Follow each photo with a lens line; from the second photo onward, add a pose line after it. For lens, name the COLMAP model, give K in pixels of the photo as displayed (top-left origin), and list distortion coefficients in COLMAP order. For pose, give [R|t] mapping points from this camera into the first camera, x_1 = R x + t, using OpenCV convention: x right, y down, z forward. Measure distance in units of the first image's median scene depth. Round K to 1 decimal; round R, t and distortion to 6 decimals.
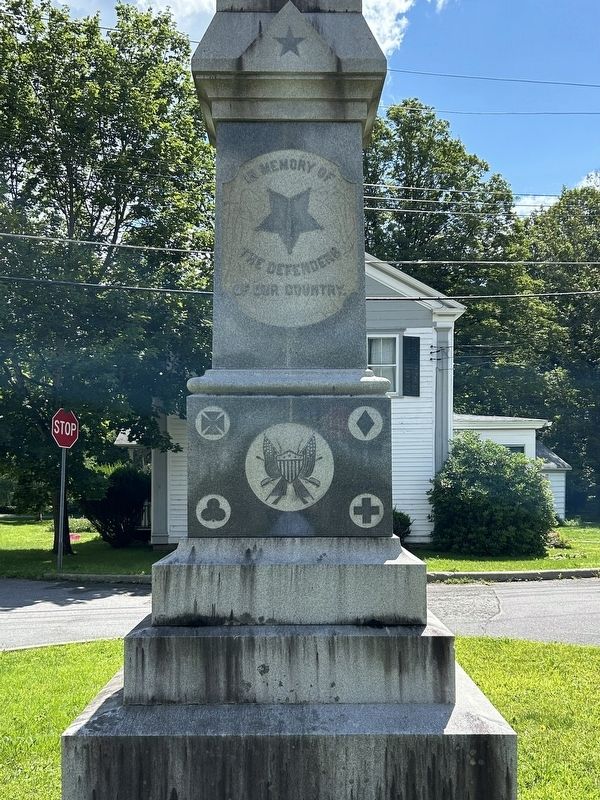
lens RADIAL K [[731.1, 0, 302.7], [0, 731.1, 489.2], [0, 0, 1]] dist [0.050503, -0.019385]
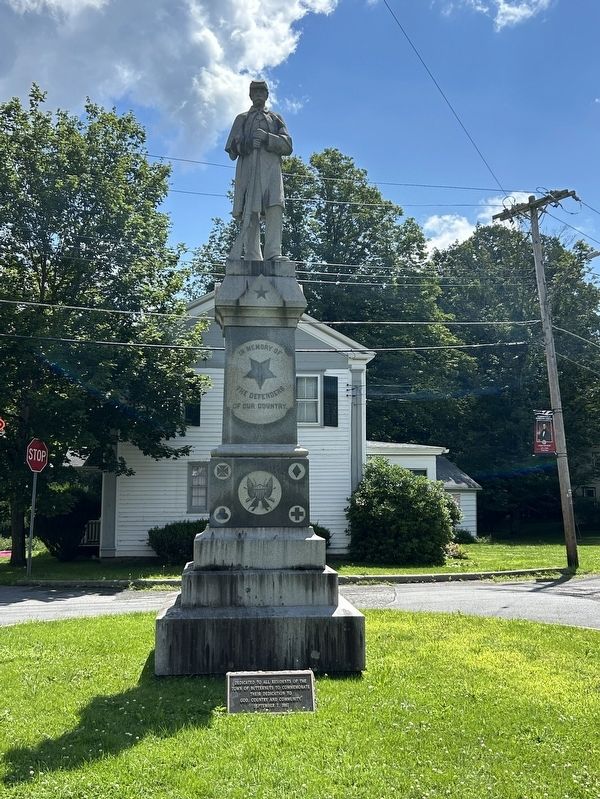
lens RADIAL K [[862.0, 0, 317.4], [0, 862.0, 401.1], [0, 0, 1]] dist [0.101693, -0.017886]
pose [[0.992793, 0.015155, 0.118884, -0.045644], [-0.000264, 0.992247, -0.124281, 0.004842], [-0.119845, 0.123354, 0.985099, -0.439427]]
